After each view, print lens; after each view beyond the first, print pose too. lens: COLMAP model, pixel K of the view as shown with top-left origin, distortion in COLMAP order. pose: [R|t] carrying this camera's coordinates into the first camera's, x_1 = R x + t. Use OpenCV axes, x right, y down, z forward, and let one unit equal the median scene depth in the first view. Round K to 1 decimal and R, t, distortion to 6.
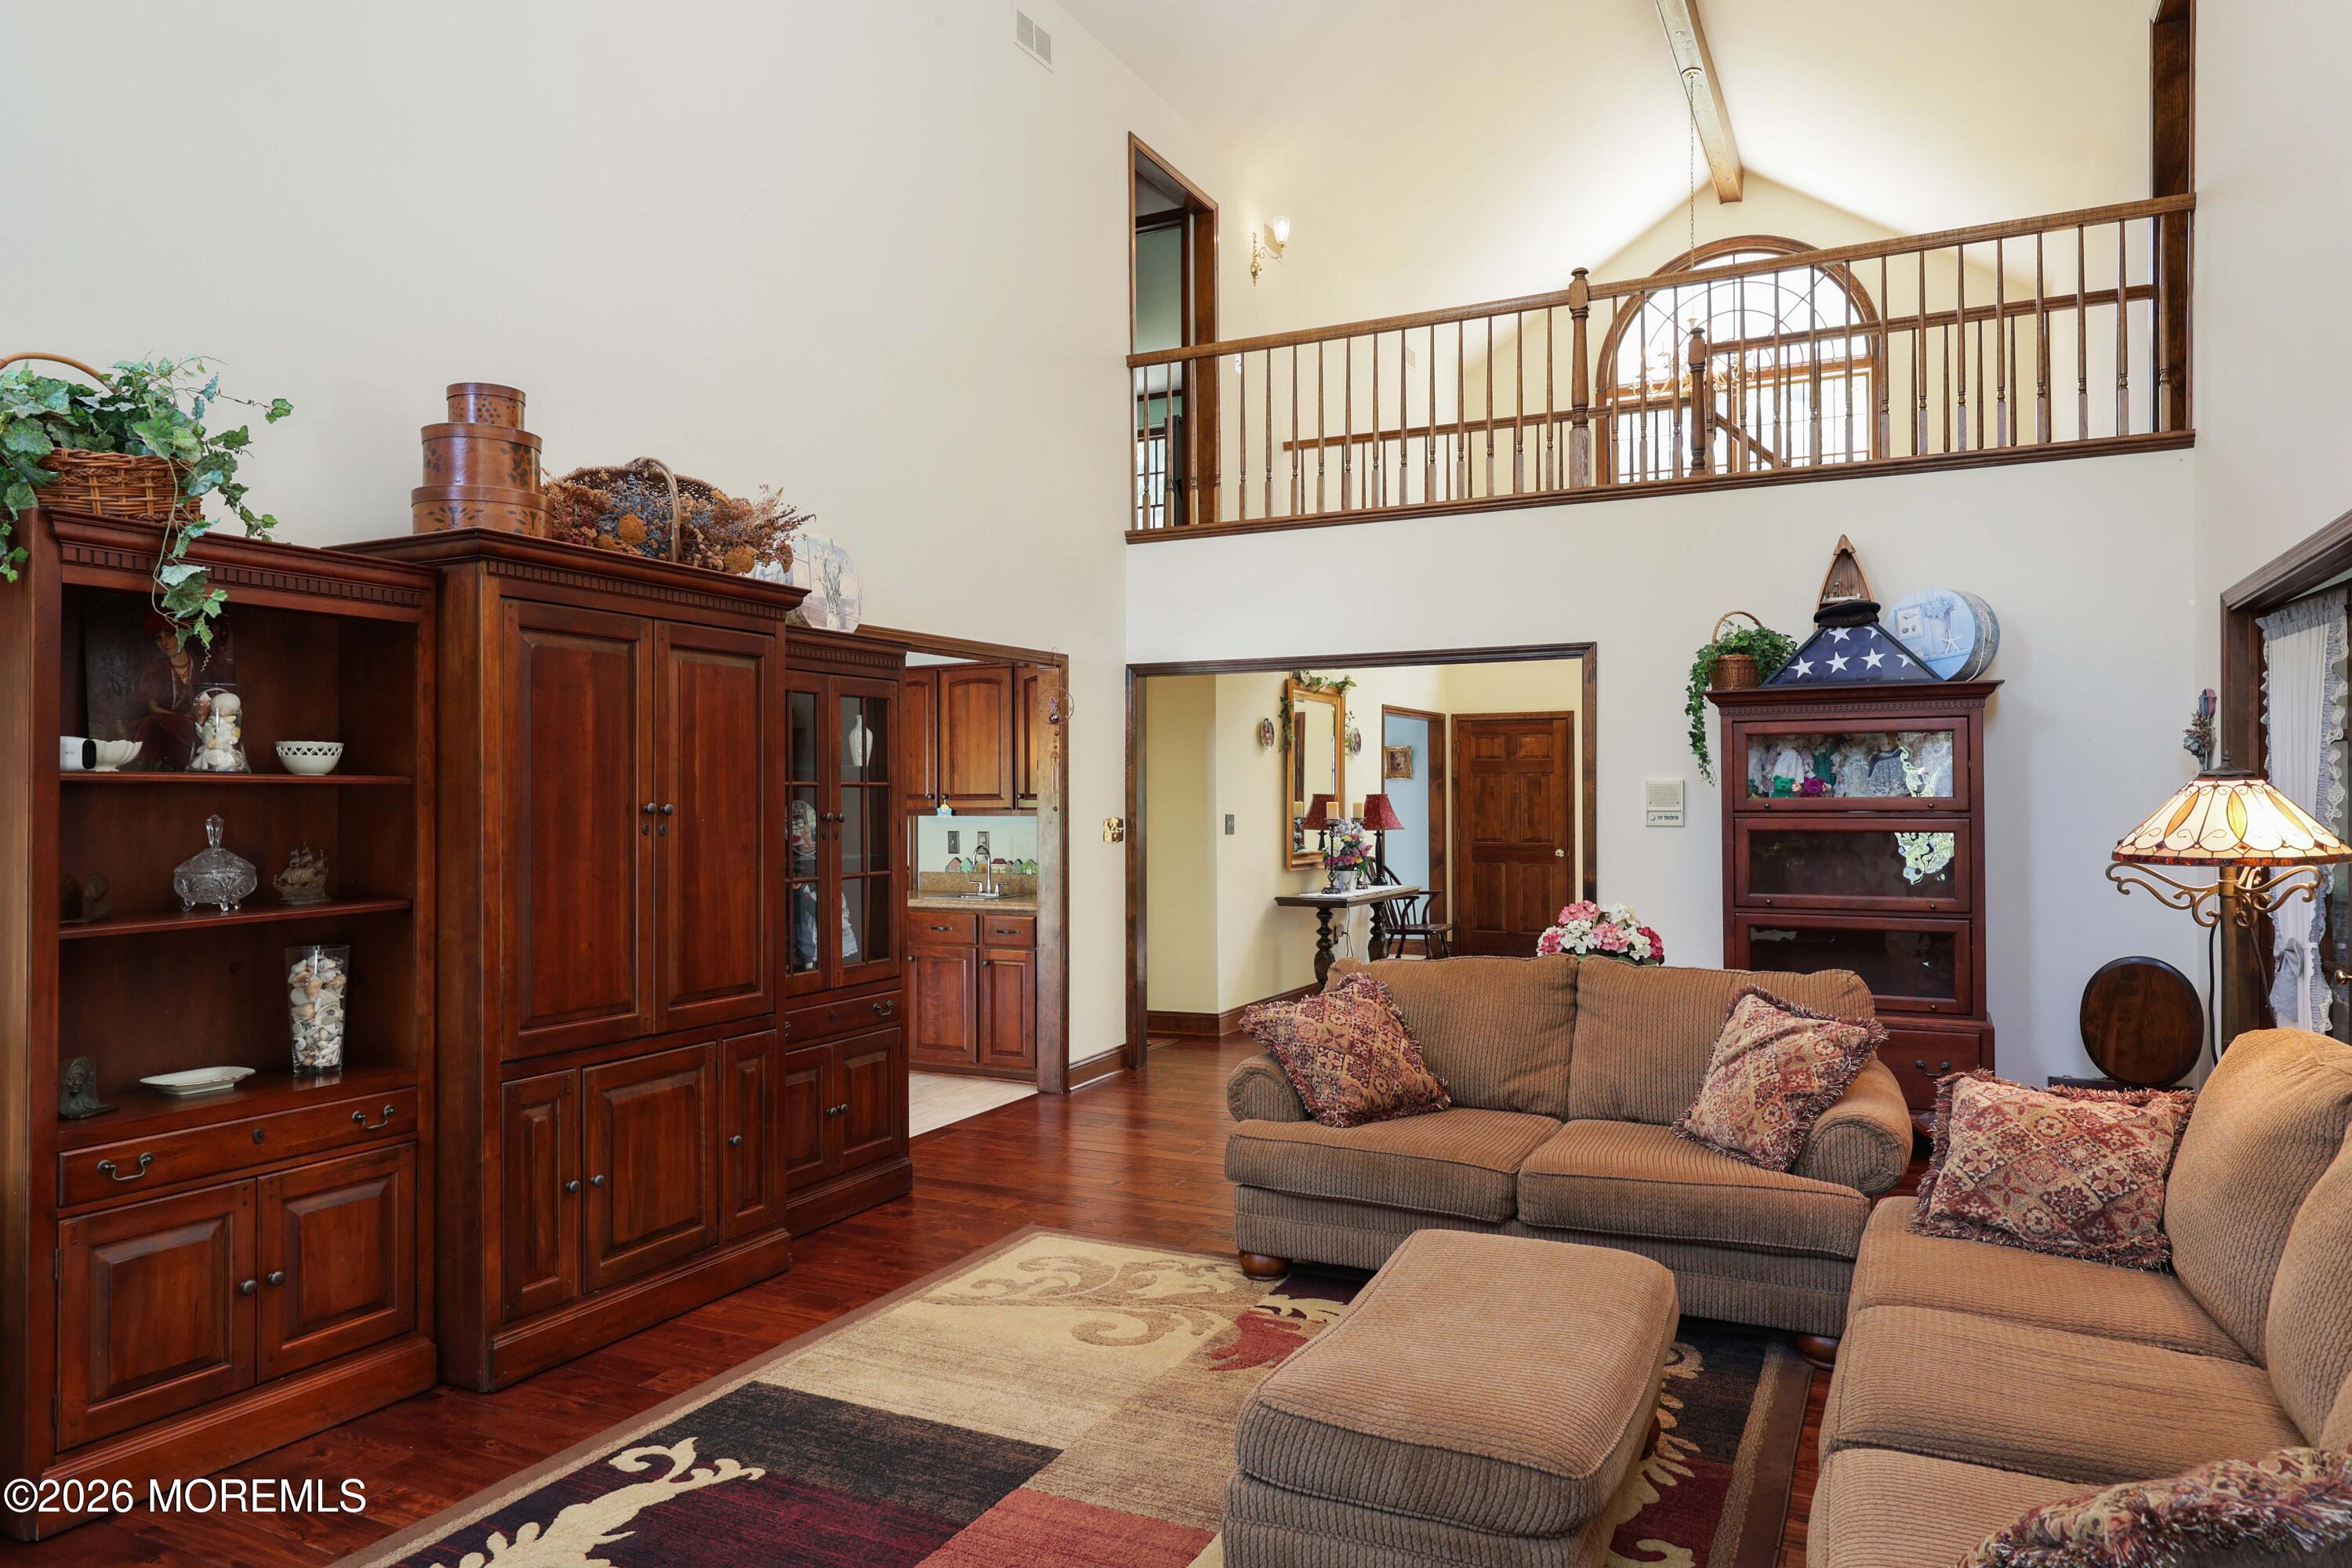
lens RADIAL K [[1469.1, 0, 1176.0], [0, 1469.1, 784.0], [0, 0, 1]] dist [0.007135, 0.002380]
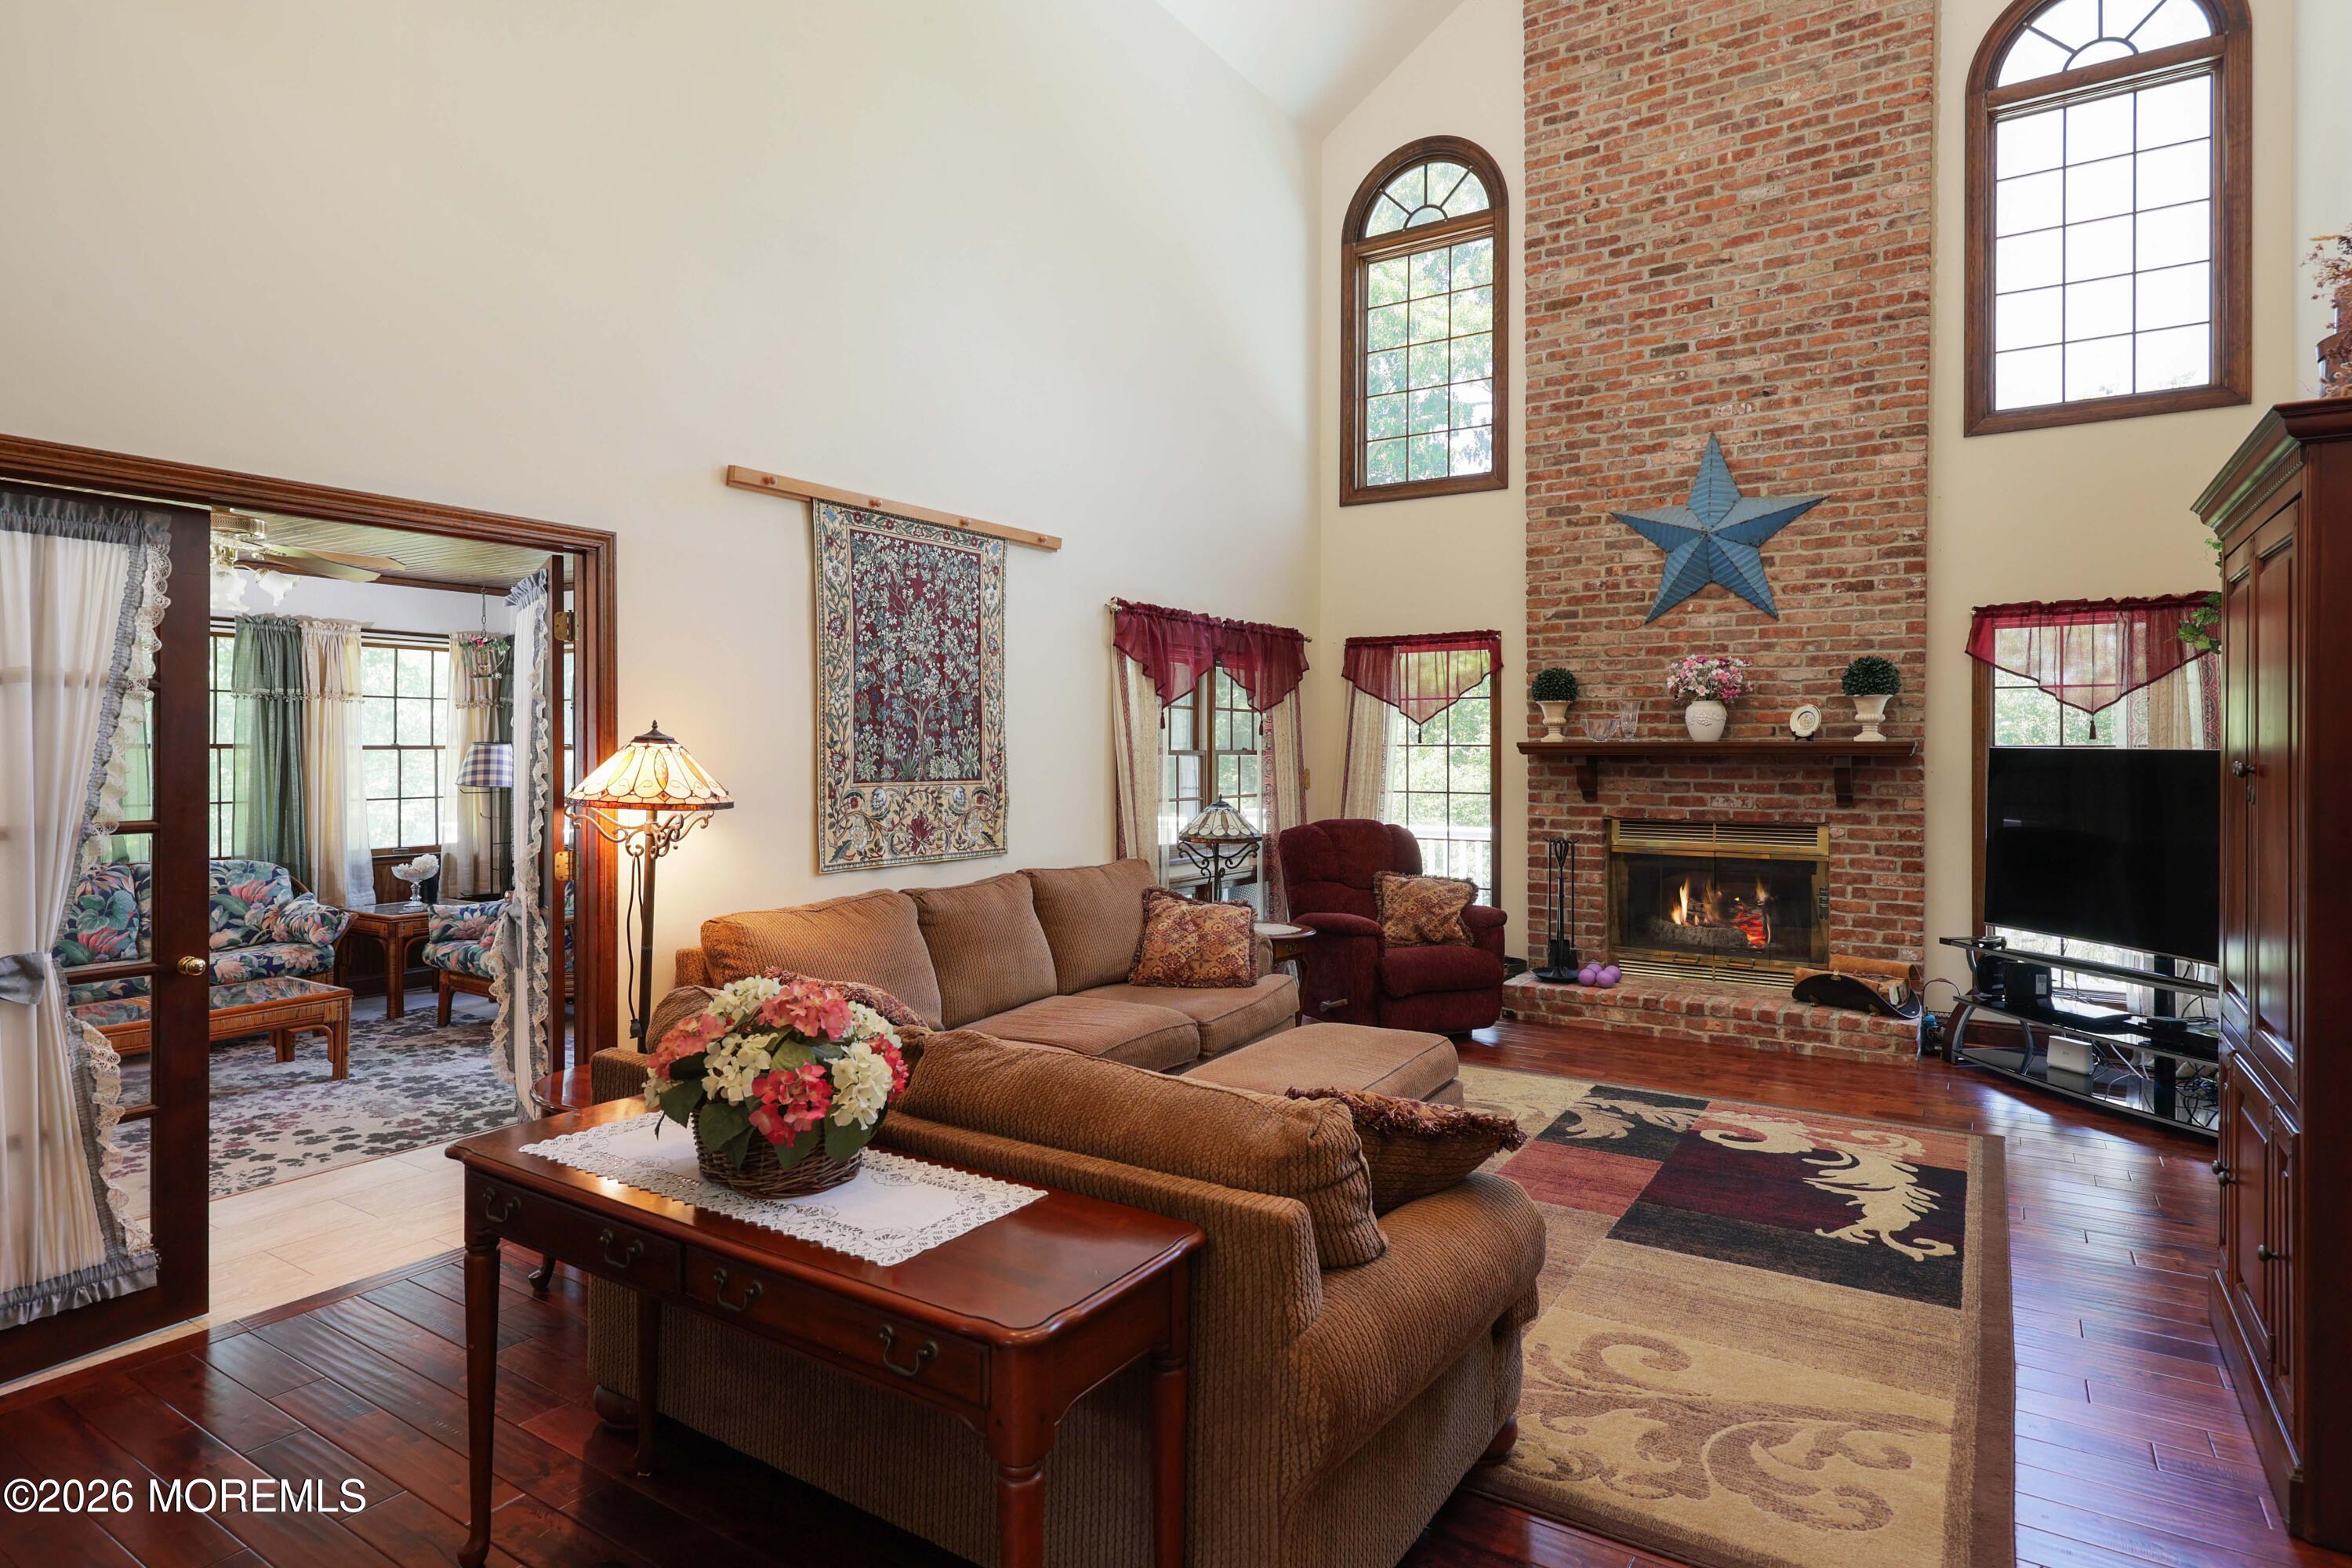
lens RADIAL K [[1261.2, 0, 1169.2], [0, 1261.2, 766.7], [0, 0, 1]] dist [0.000443, -0.000123]
pose [[-0.993033, 0.002199, 0.117816, 0.175503], [0.002791, 0.999984, 0.004863, 0.017595], [-0.117803, 0.005158, -0.993024, 2.109691]]
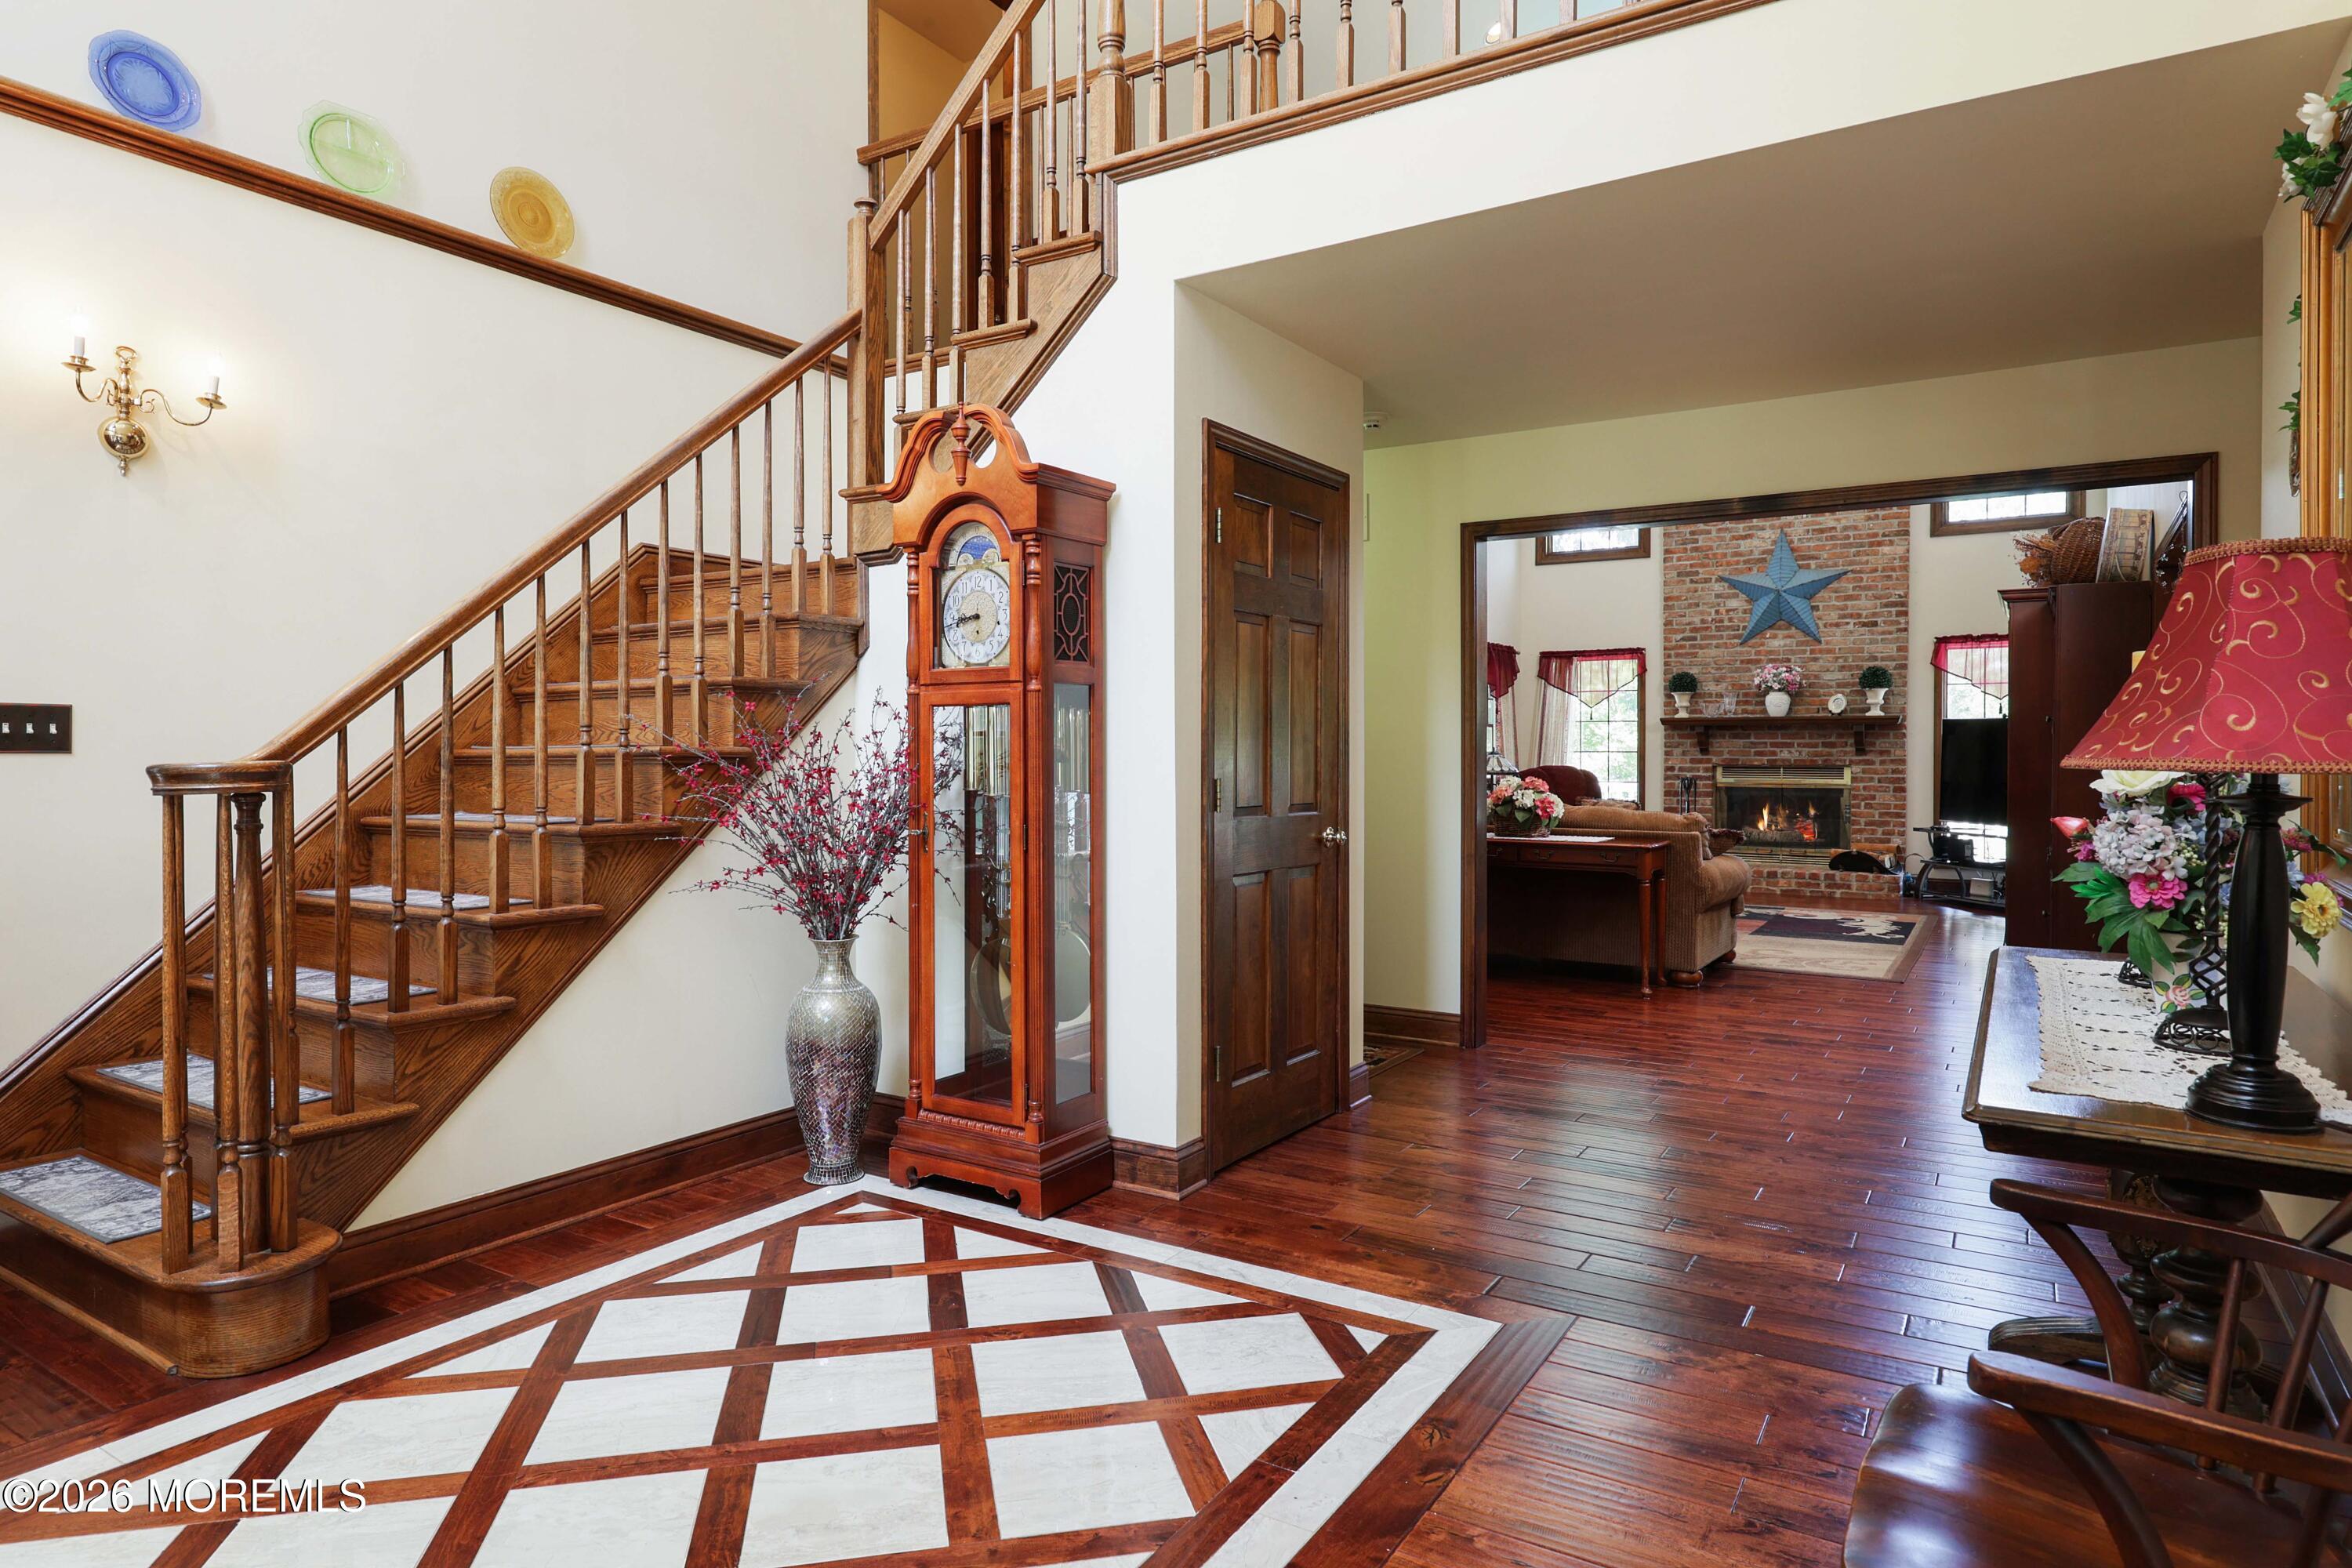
lens RADIAL K [[1355.0, 0, 1176.0], [0, 1355.0, 784.0], [0, 0, 1]] dist [0.000148, 0.000020]
pose [[-0.994914, 0.002042, 0.100703, 0.763650], [0.003786, 0.999846, 0.017131, 0.097390], [-0.100653, 0.017425, -0.994769, 3.682544]]
